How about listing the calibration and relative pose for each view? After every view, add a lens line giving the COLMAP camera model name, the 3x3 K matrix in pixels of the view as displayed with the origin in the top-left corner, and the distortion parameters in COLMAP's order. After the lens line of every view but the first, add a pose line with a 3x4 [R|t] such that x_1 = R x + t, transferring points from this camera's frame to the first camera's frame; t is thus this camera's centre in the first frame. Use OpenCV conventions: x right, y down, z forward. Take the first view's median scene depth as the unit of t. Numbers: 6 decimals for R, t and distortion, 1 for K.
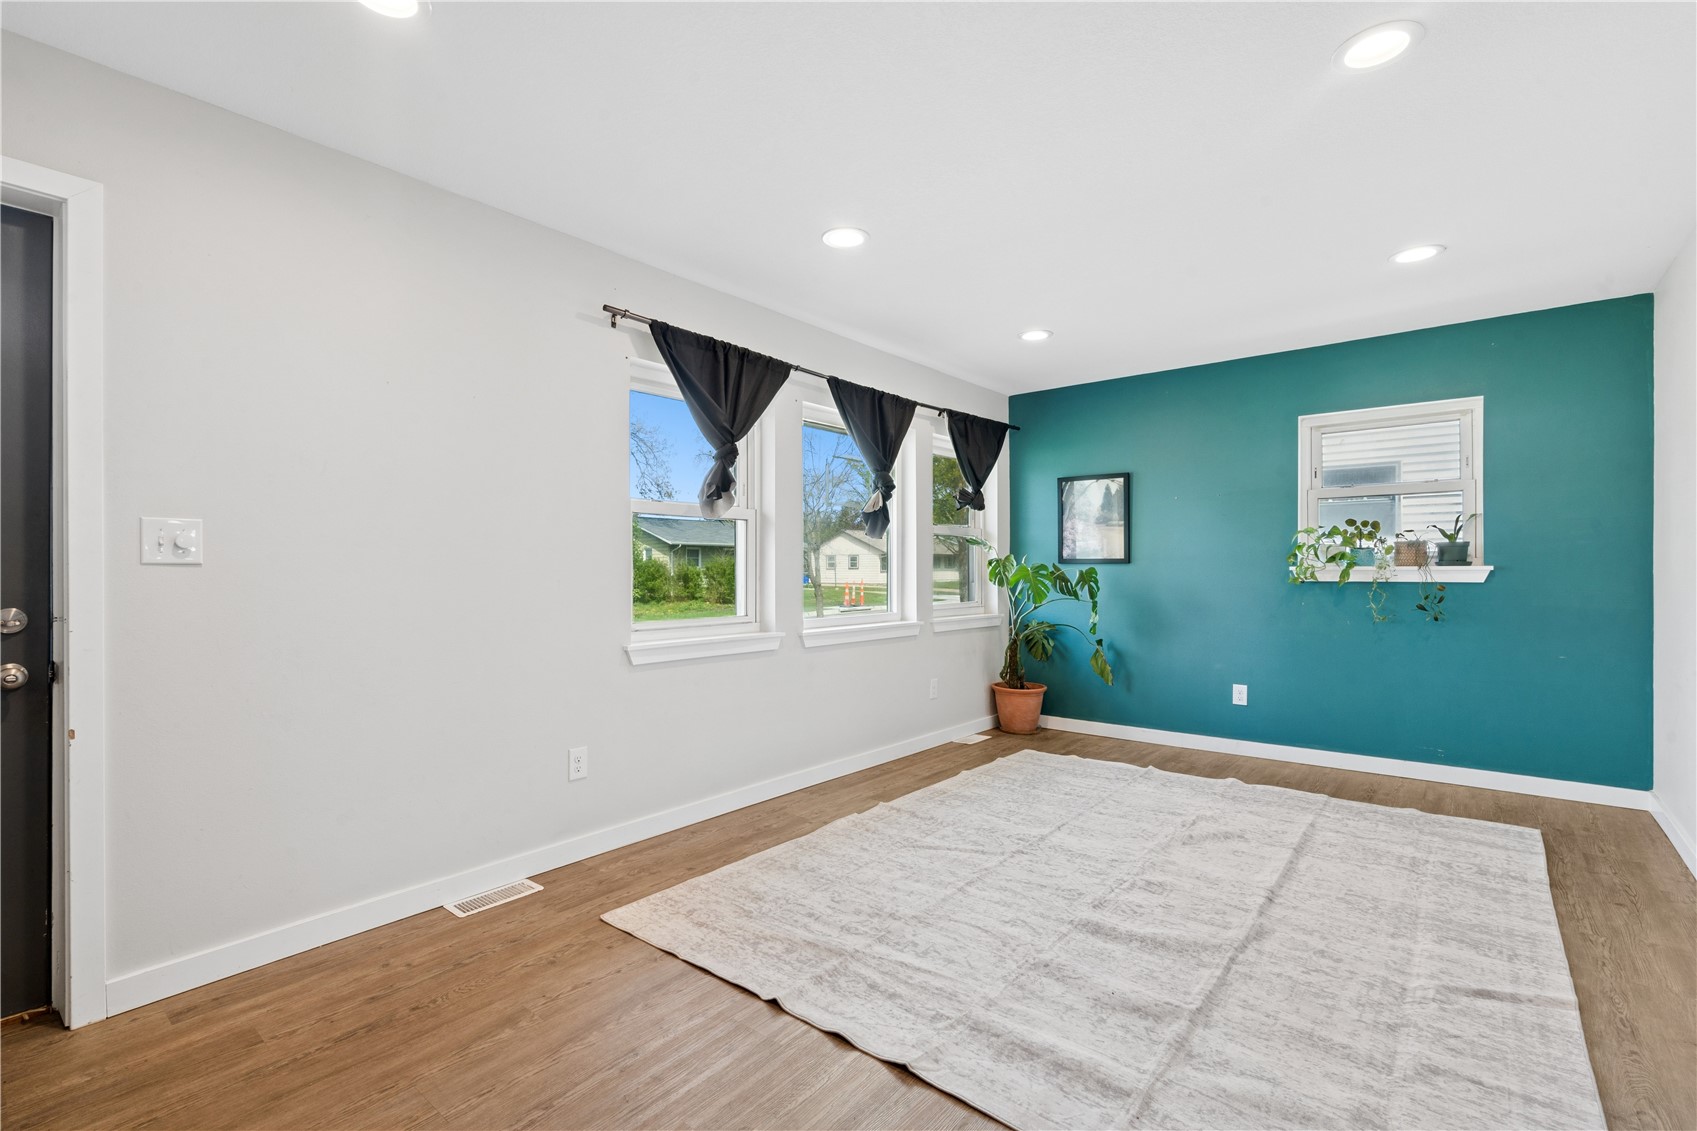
lens RADIAL K [[771.5, 0, 846.6], [0, 771.5, 569.5], [0, 0, 1]] dist [-0.008925, 0.004464]
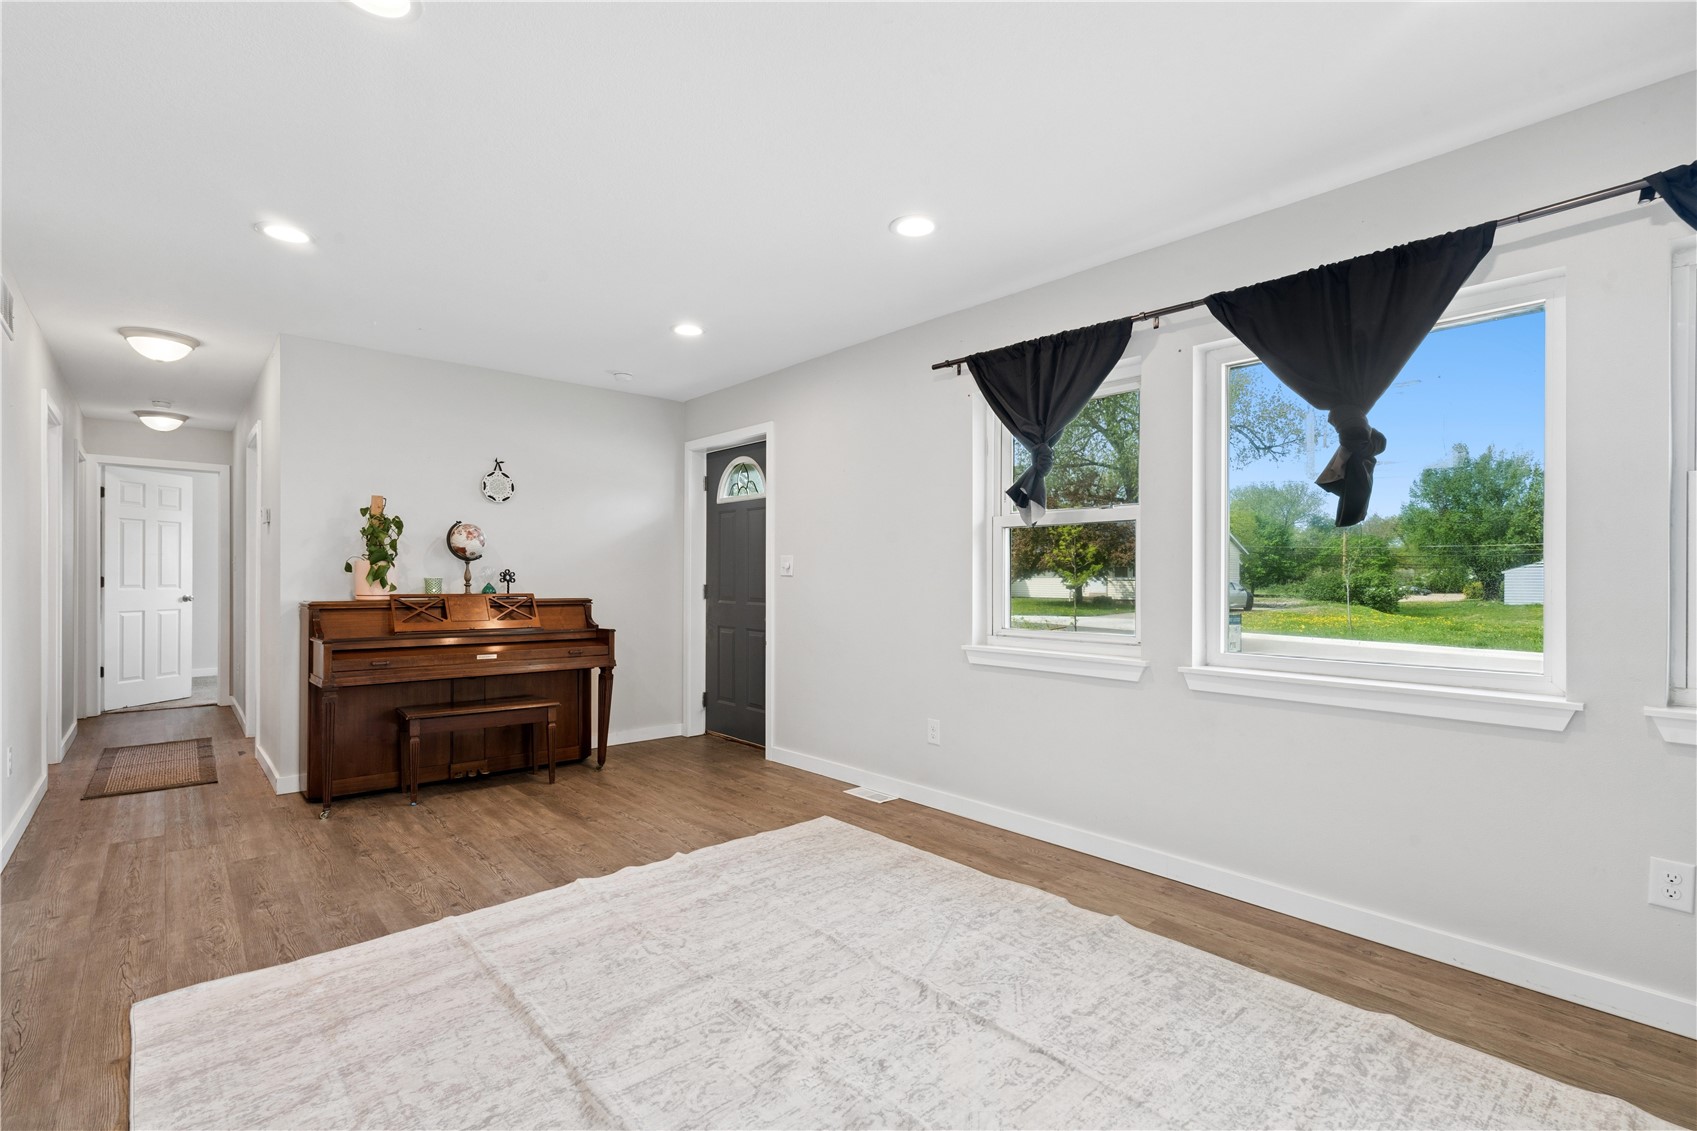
lens RADIAL K [[771.5, 0, 842.7], [0, 771.5, 572.1], [0, 0, 1]] dist [-0.008925, 0.004464]
pose [[-0.158819, -0.007041, -0.987283, 0.926852], [-0.003416, 0.999973, -0.006582, -0.002410], [0.987302, 0.002327, -0.158839, 1.043950]]
